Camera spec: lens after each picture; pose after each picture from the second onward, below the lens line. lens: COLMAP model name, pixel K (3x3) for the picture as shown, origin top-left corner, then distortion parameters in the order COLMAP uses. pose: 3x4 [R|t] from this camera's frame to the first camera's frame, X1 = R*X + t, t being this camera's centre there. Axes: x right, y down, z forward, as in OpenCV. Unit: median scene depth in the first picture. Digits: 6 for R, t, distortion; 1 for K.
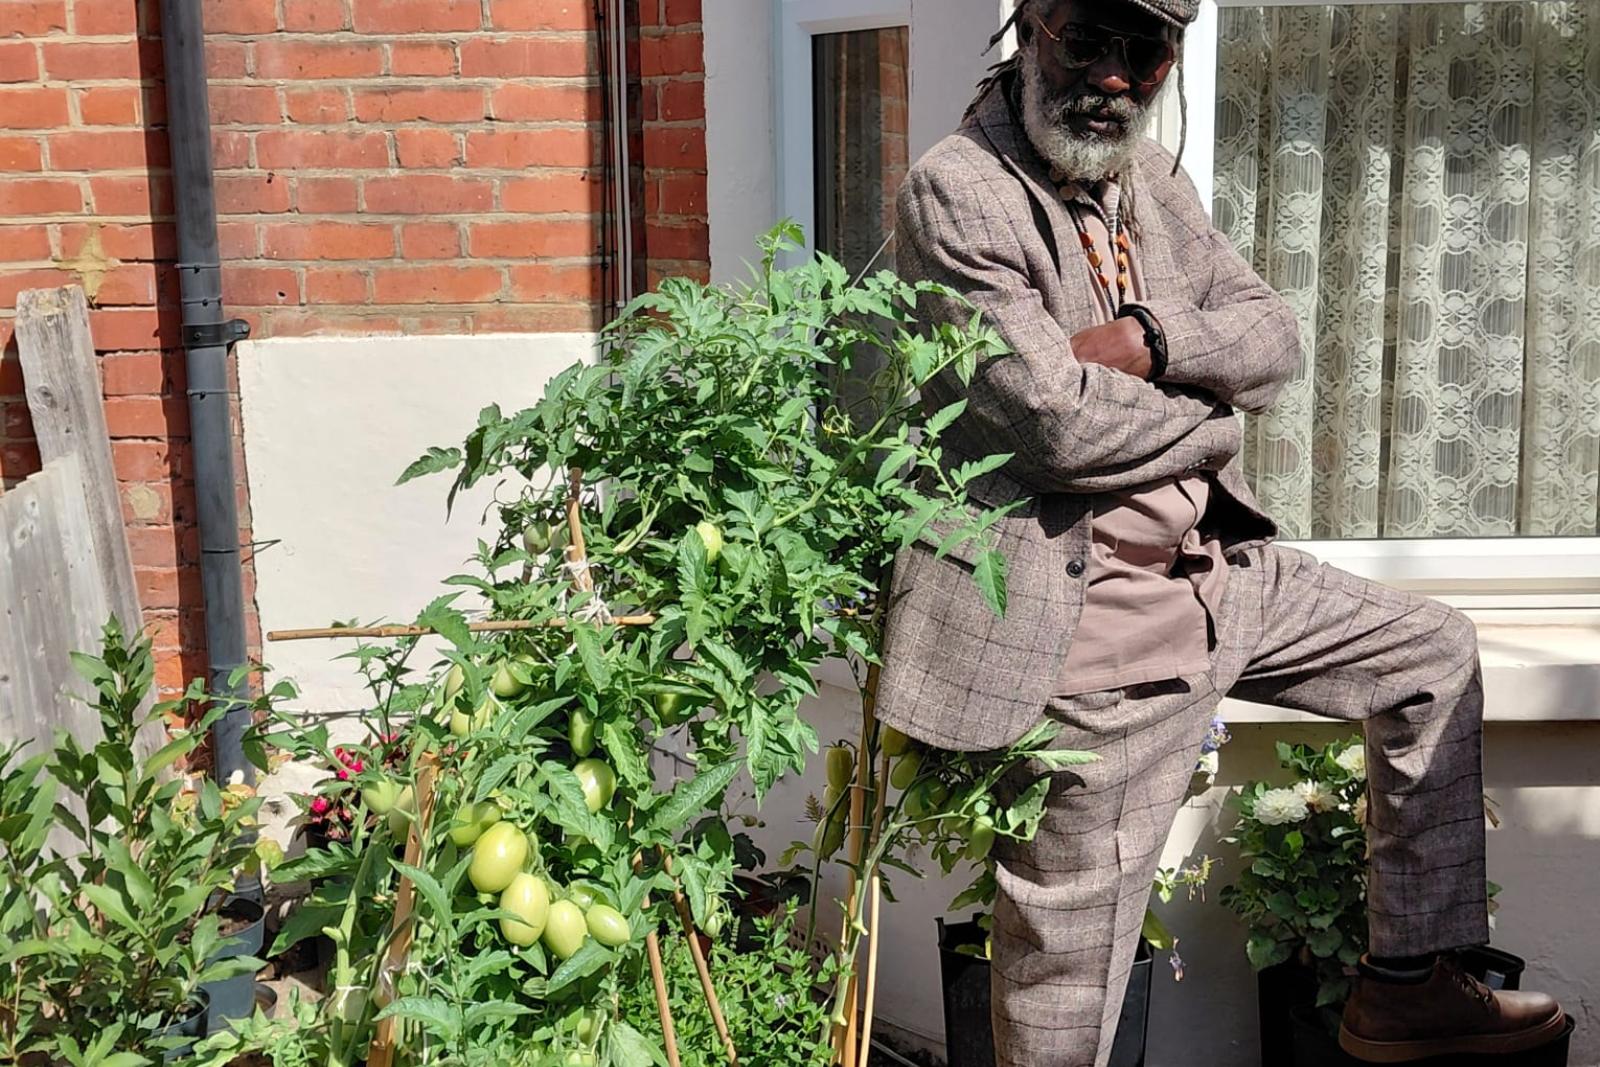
lens RADIAL K [[2083.2, 0, 800.8], [0, 2083.2, 532.3], [0, 0, 1]] dist [0.234291, -0.683723]
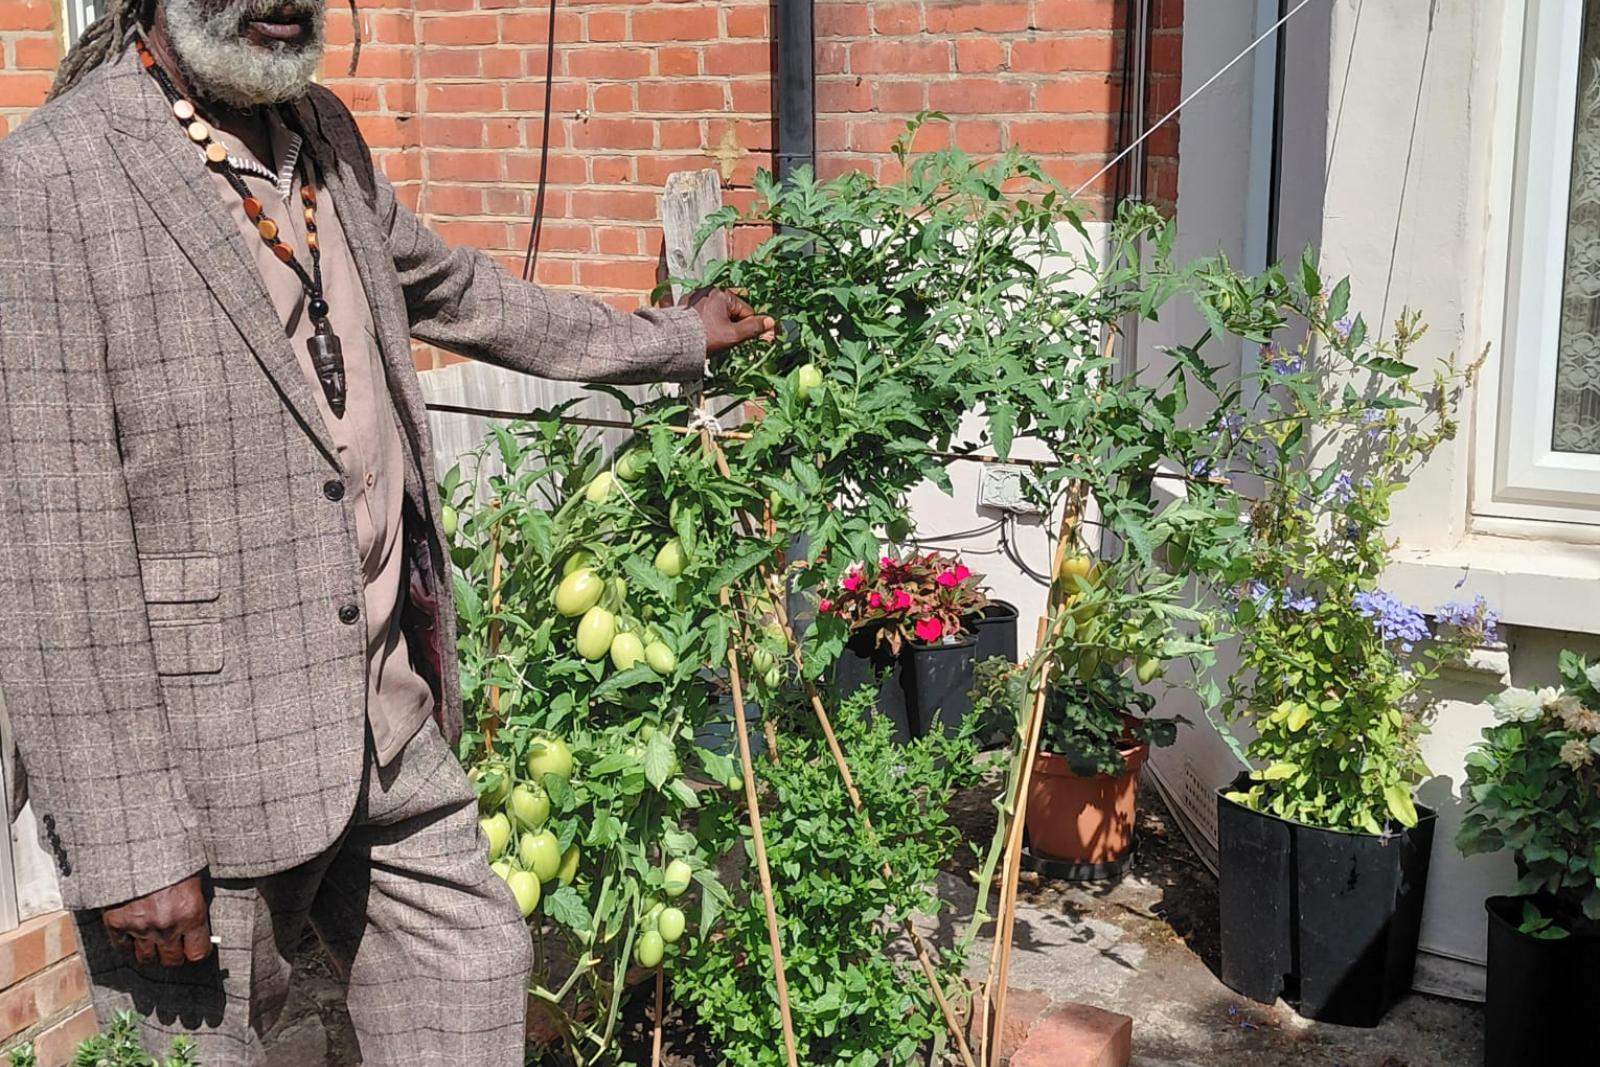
lens RADIAL K [[2083.2, 0, 800.8], [0, 2083.2, 532.3], [0, 0, 1]] dist [0.234291, -0.683723]
pose [[0.870209, 0.113504, -0.479431, 0.316615], [-0.091763, 0.993413, 0.068631, 0.005804], [0.484063, -0.015729, 0.874892, -0.053357]]
